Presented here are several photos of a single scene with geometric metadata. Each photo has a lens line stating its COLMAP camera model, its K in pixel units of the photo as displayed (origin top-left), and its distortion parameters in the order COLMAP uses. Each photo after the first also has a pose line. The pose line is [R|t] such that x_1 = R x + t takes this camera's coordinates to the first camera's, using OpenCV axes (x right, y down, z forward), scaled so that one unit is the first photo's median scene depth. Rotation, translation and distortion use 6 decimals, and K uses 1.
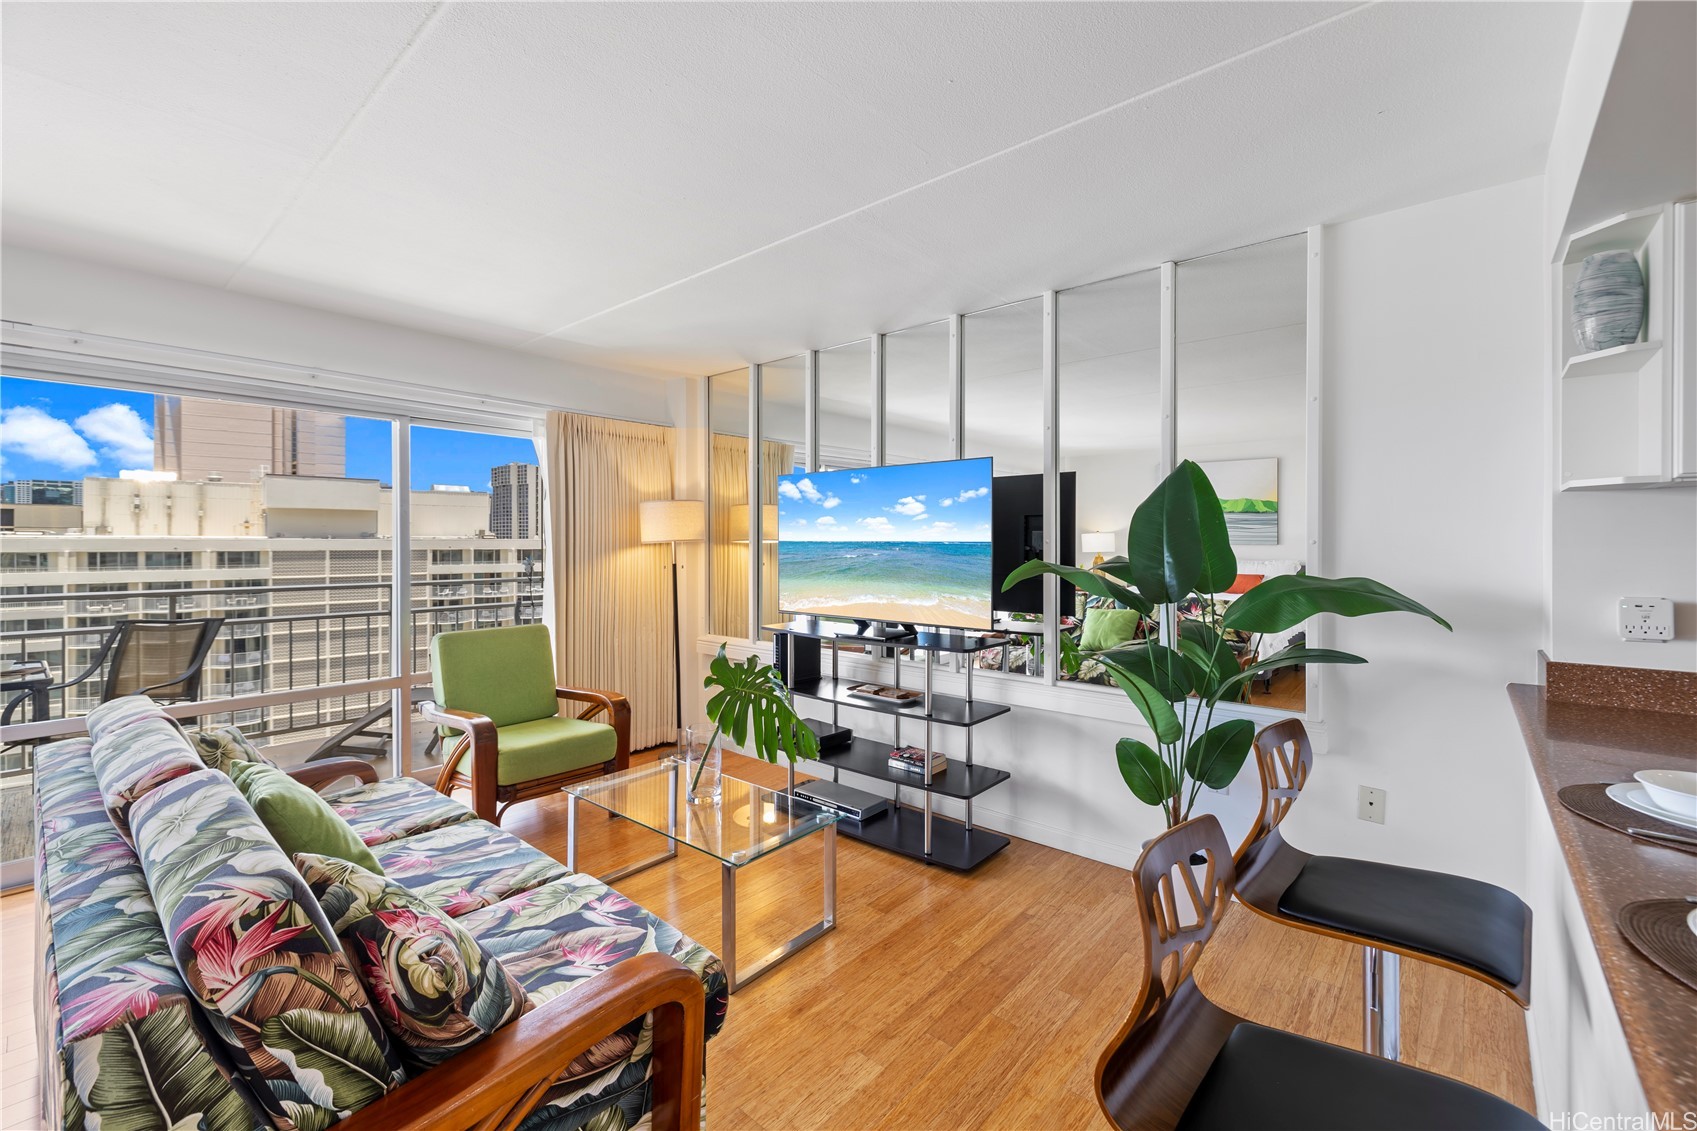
lens RADIAL K [[711.3, 0, 845.4], [0, 711.3, 545.6], [0, 0, 1]] dist [0.000981, -0.000315]
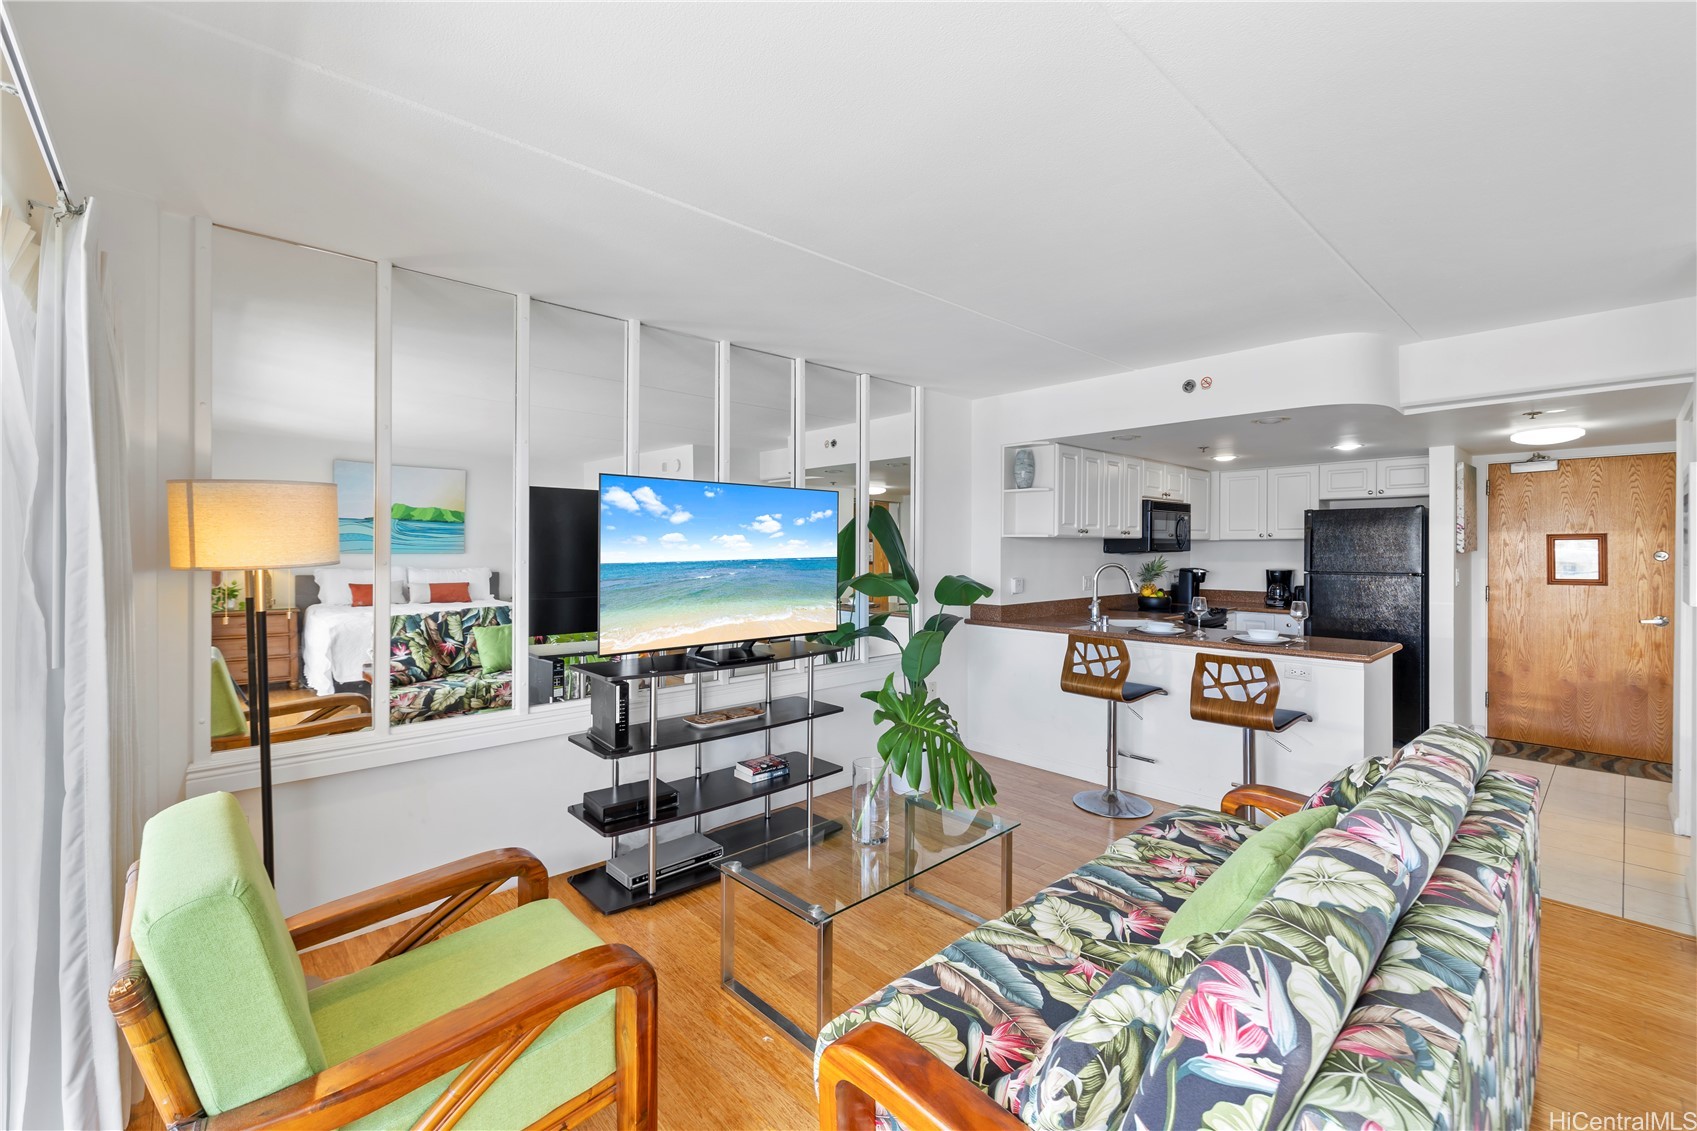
lens RADIAL K [[711.3, 0, 845.4], [0, 711.3, 545.6], [0, 0, 1]] dist [0.000981, -0.000315]
pose [[0.112060, 0.001597, 0.993700, -1.030734], [0.002388, 0.999995, -0.001877, -0.027048], [-0.993699, 0.002583, 0.112055, 0.838935]]
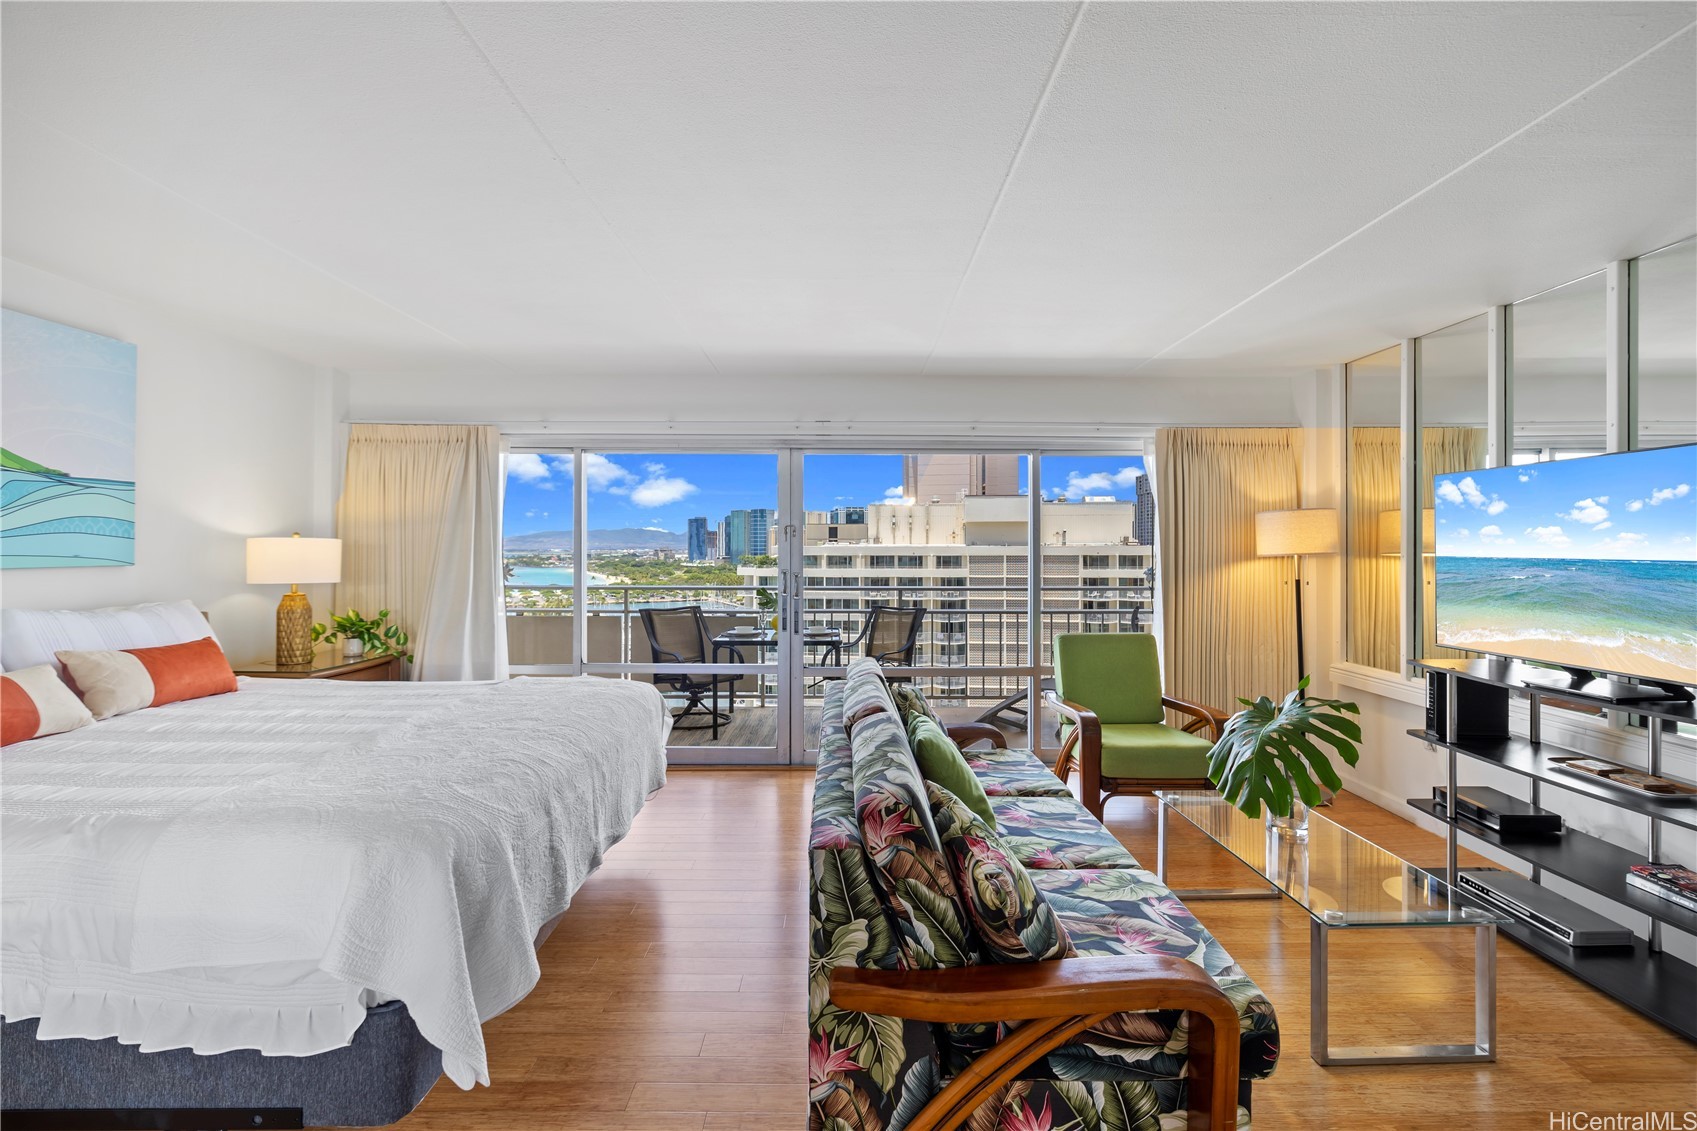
lens RADIAL K [[707.9, 0, 850.9], [0, 707.9, 549.8], [0, 0, 1]] dist [0.001000, 0.000013]
pose [[0.663519, 0.000838, -0.748159, 0.084606], [-0.002556, 0.999996, -0.001148, -0.014721], [0.748155, 0.002674, 0.663519, -0.031536]]
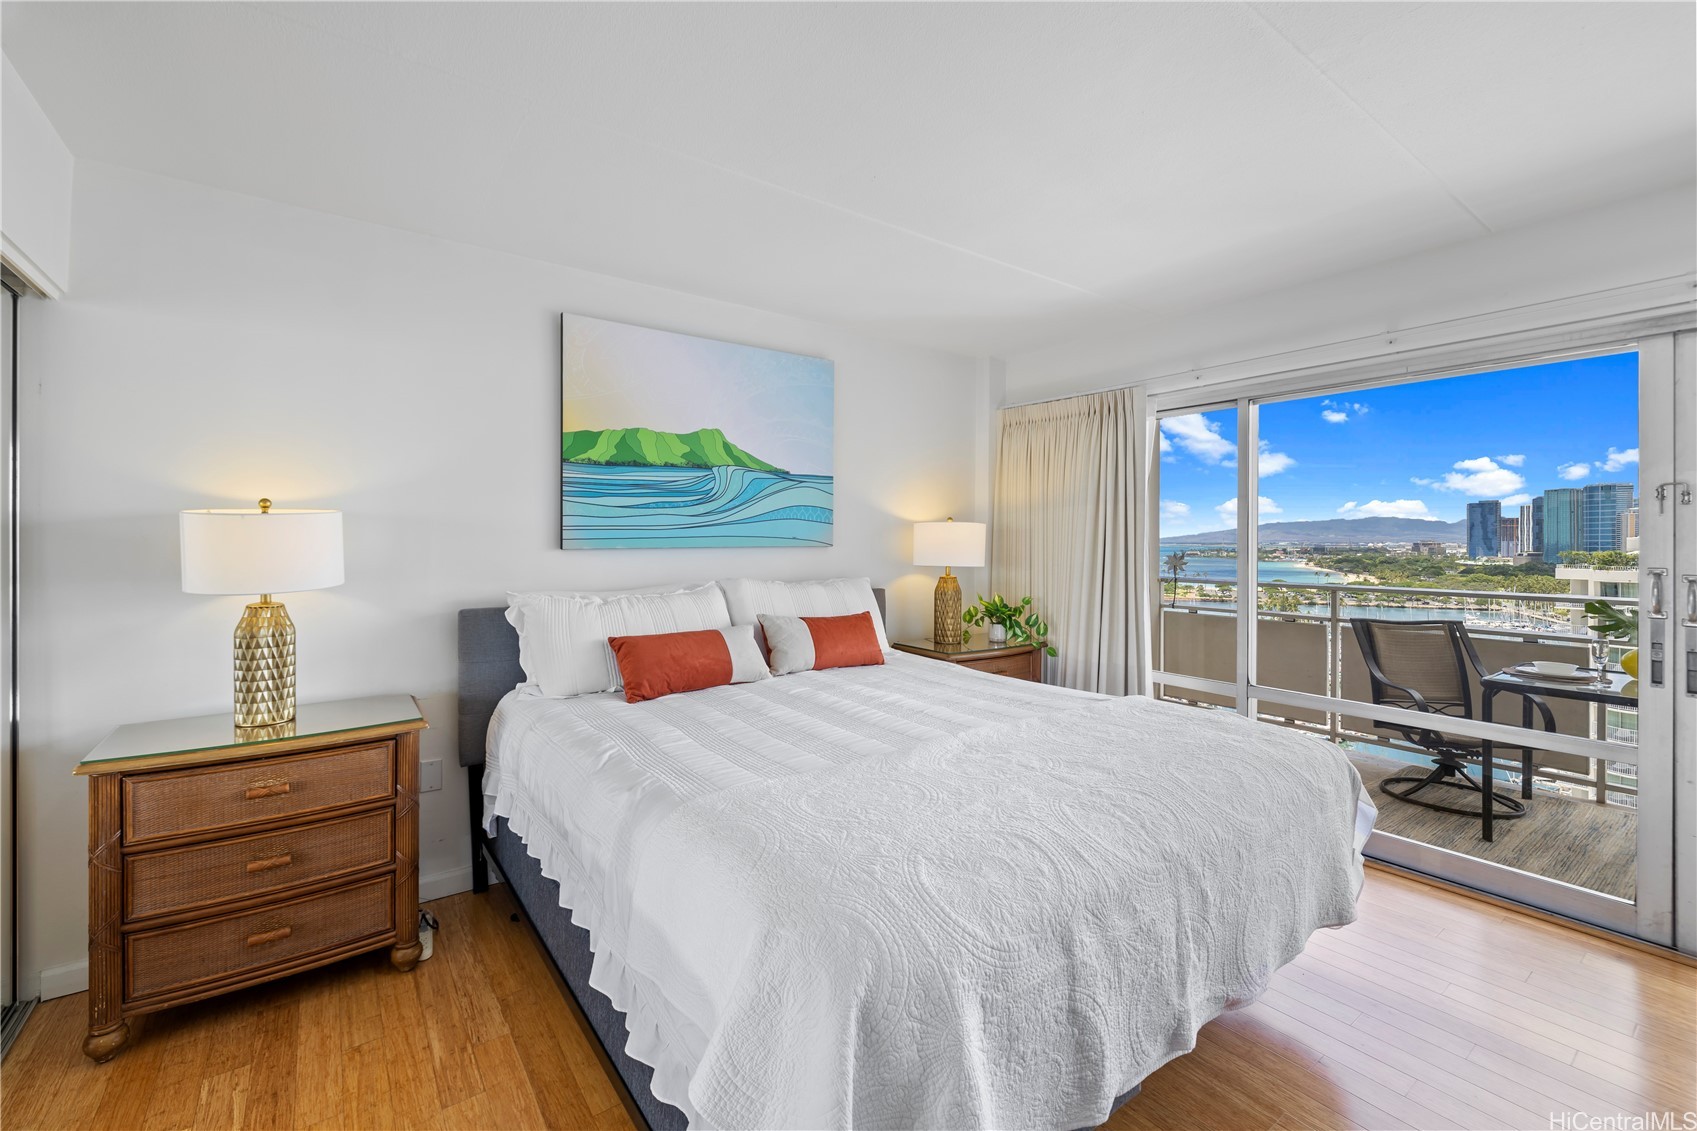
lens RADIAL K [[711.3, 0, 845.4], [0, 711.3, 545.6], [0, 0, 1]] dist [0.000981, -0.000315]
pose [[-0.216961, 0.004947, -0.976168, -0.187260], [-0.003719, 0.999976, 0.005894, 0.000968], [0.976173, 0.004909, -0.216937, 0.165801]]
